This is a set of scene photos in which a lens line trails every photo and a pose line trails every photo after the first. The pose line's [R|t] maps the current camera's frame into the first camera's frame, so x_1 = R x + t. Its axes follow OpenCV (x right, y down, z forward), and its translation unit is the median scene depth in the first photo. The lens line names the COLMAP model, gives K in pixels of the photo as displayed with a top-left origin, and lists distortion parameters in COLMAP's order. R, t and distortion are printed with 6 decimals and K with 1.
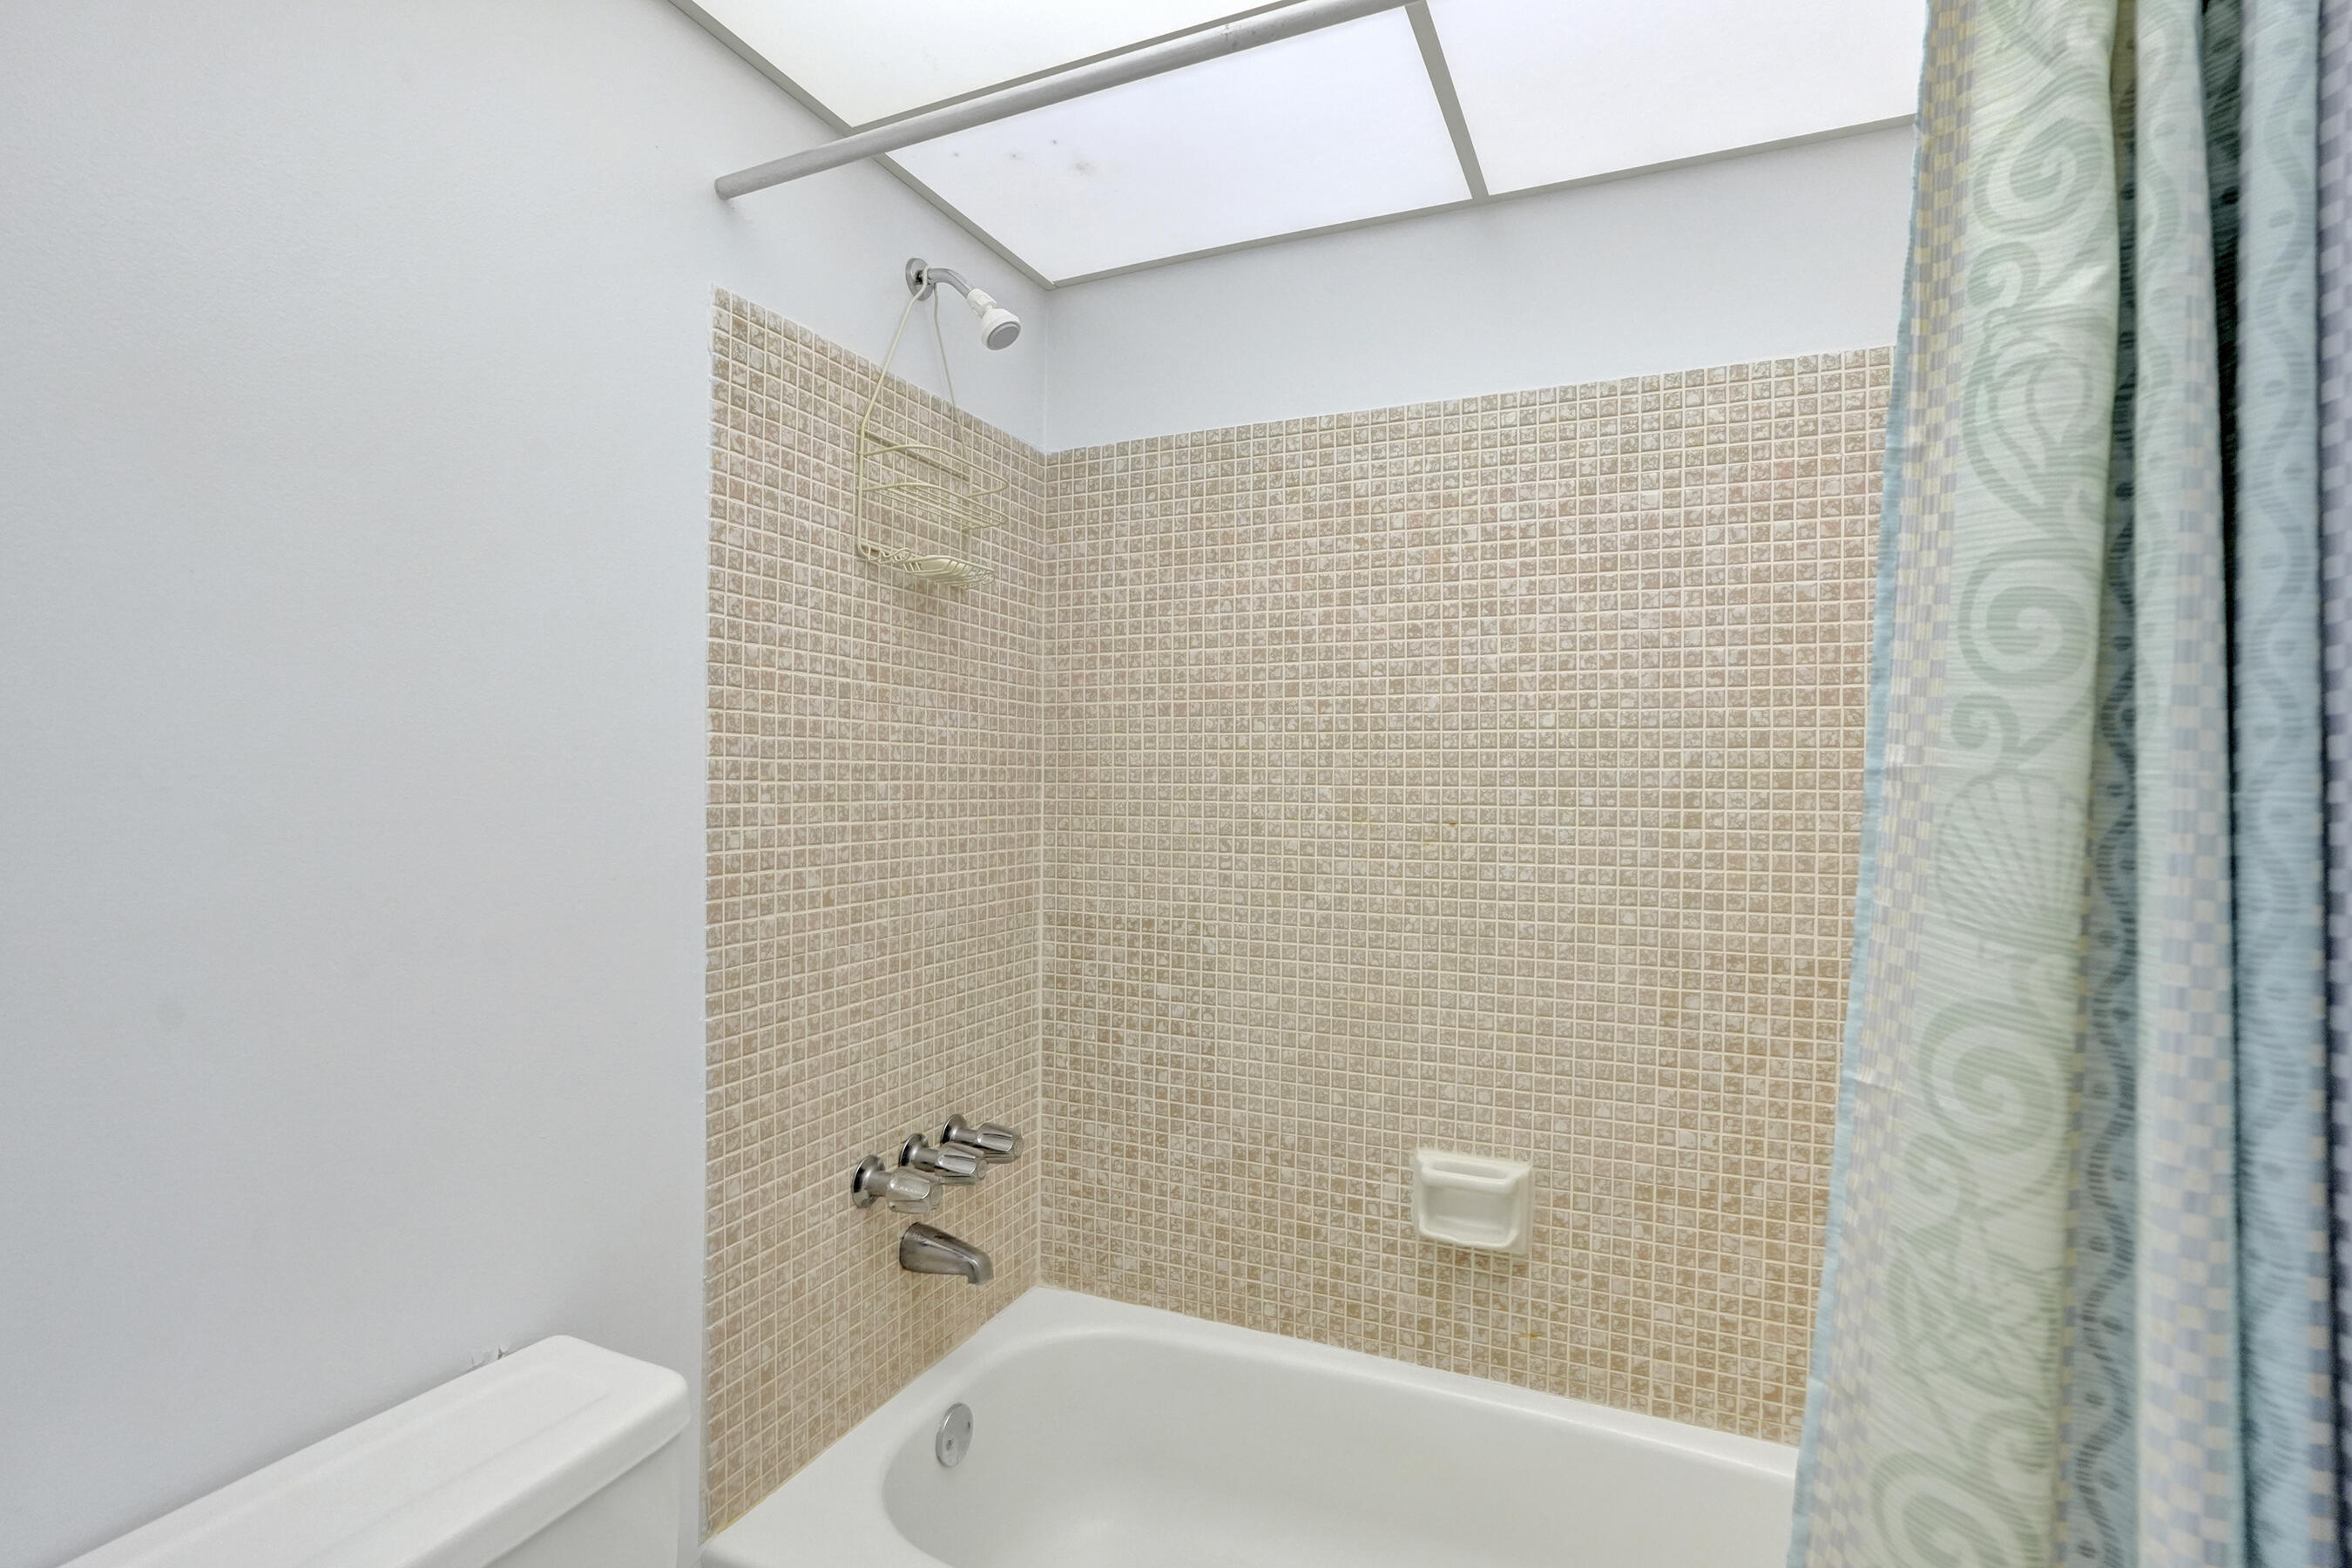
lens RADIAL K [[1072.1, 0, 1167.9], [0, 1072.1, 788.9], [0, 0, 1]] dist [-0.046468, 0.012137]
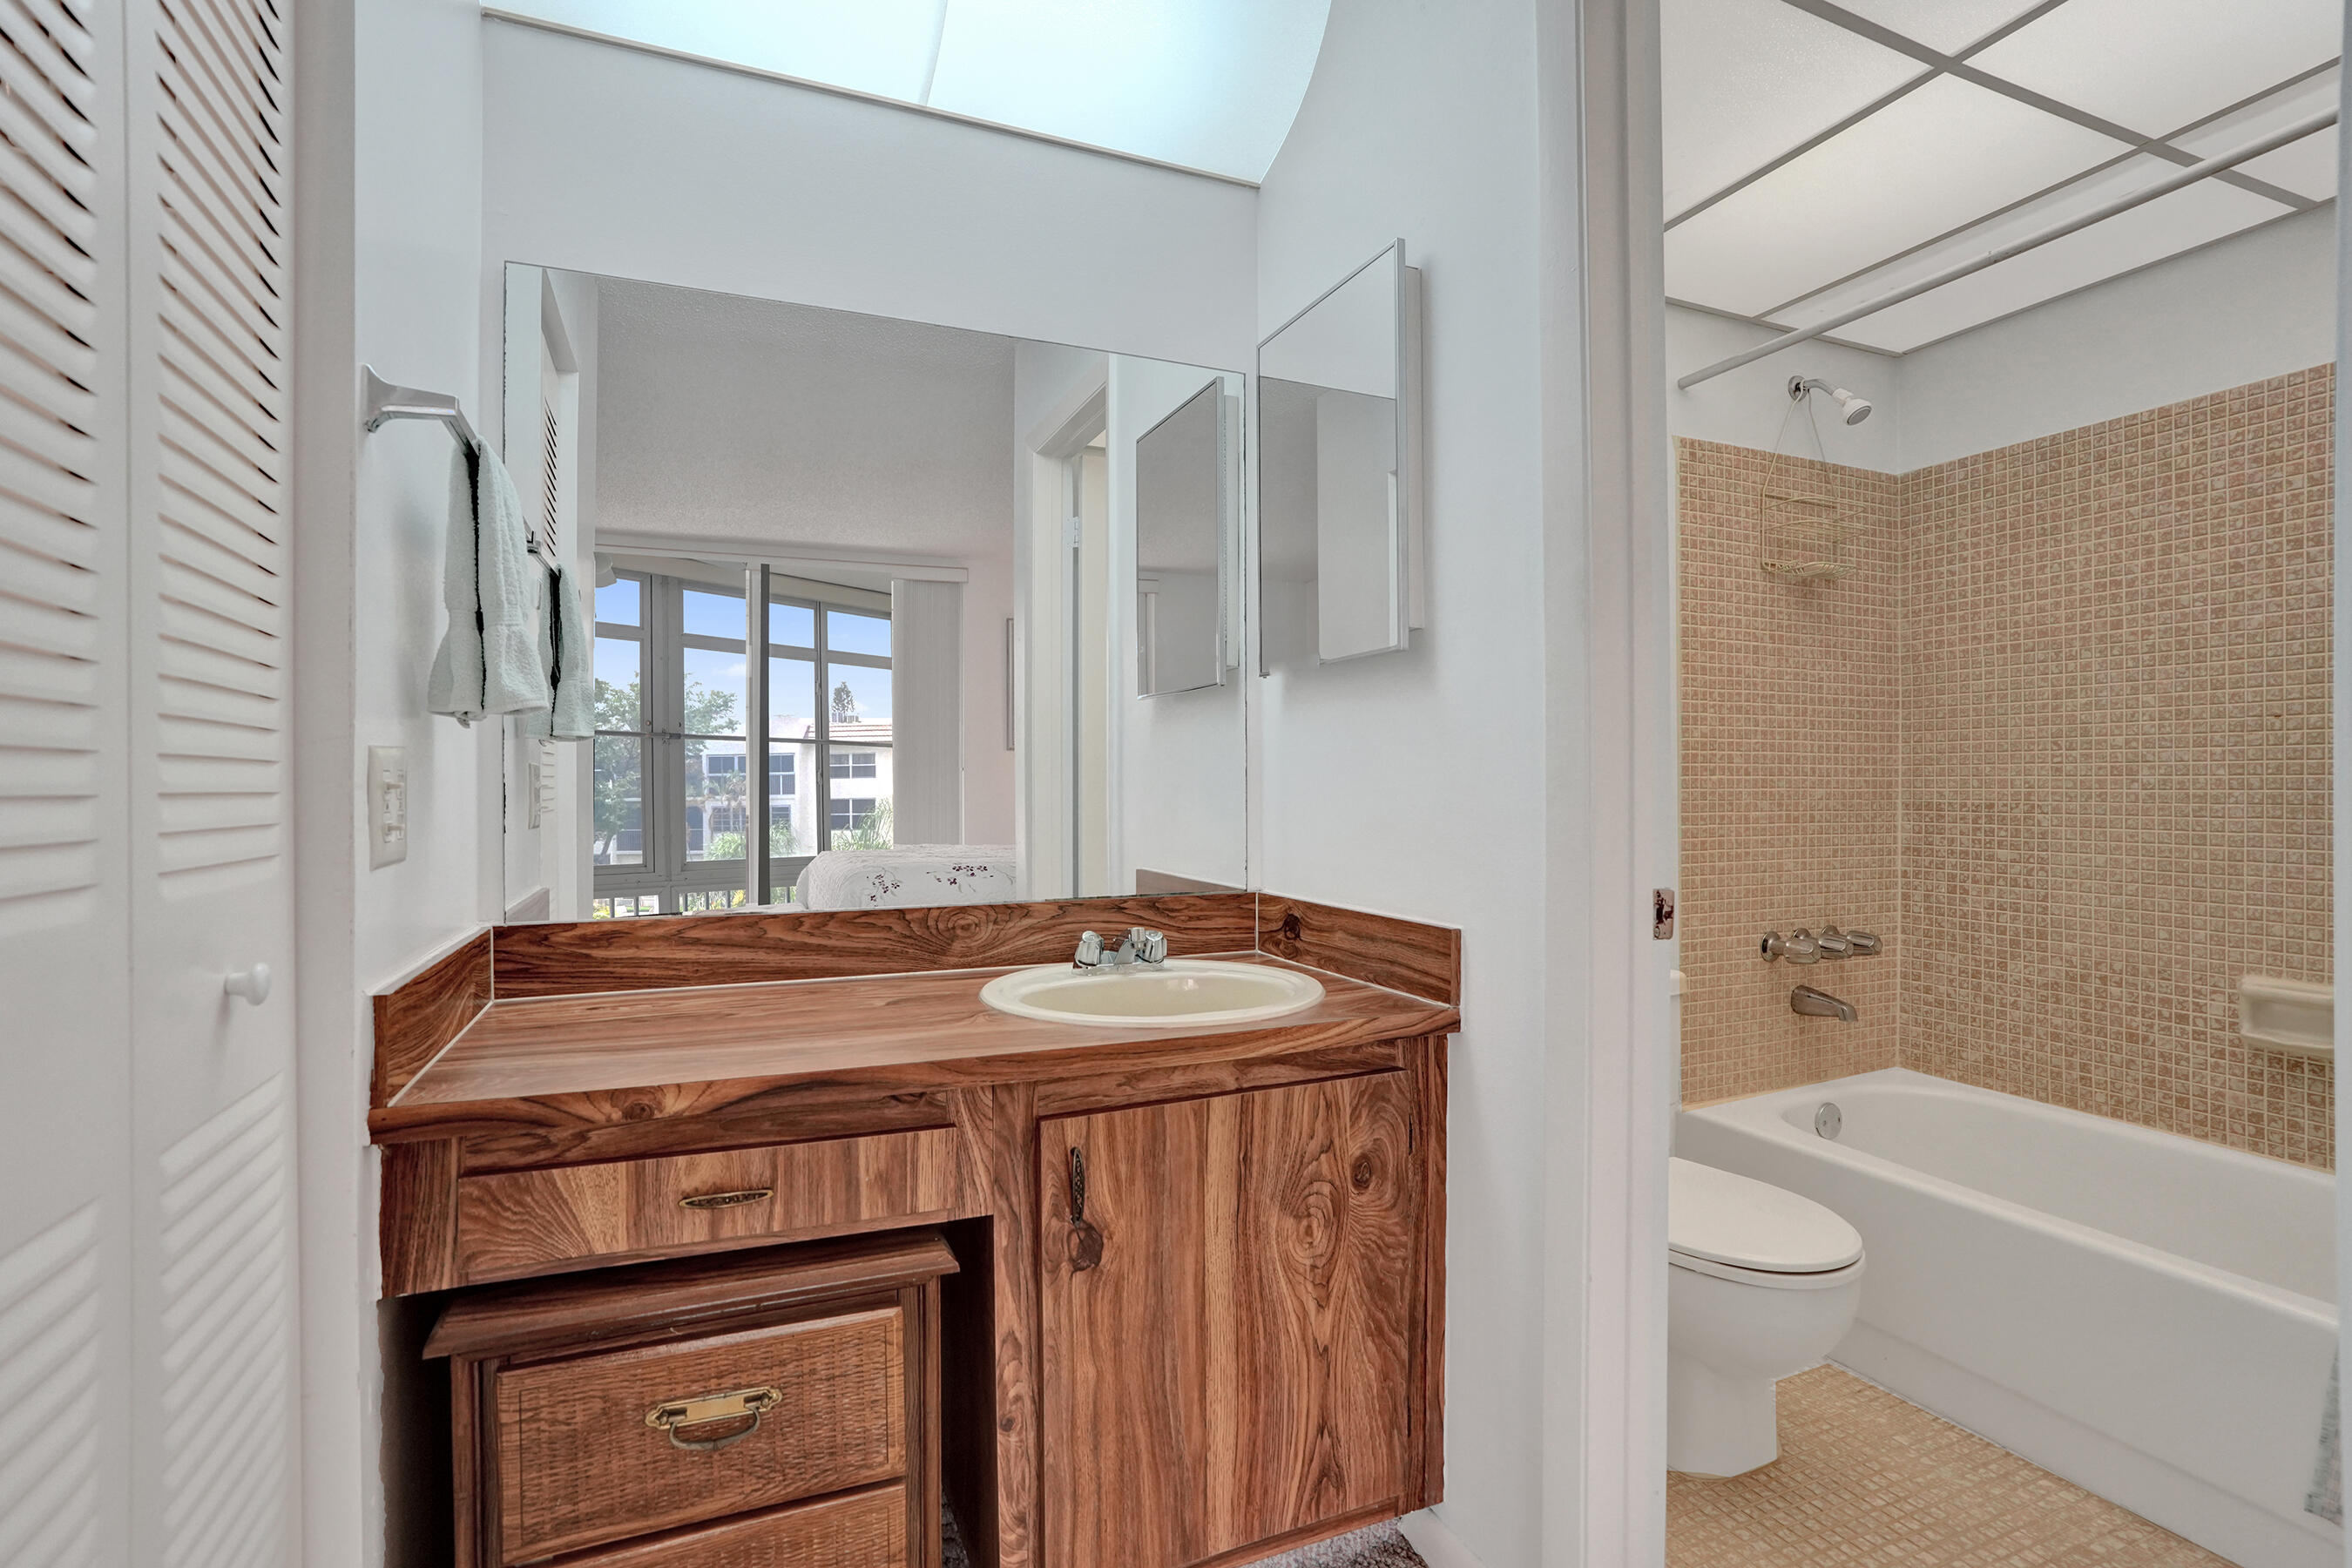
lens RADIAL K [[1098.1, 0, 1167.7], [0, 1098.1, 779.3], [0, 0, 1]] dist [-0.053733, 0.024633]
pose [[0.732163, -0.010424, -0.681049, 0.155661], [-0.002325, 0.999839, -0.017803, 0.125538], [0.681125, 0.014618, 0.732021, -0.763661]]
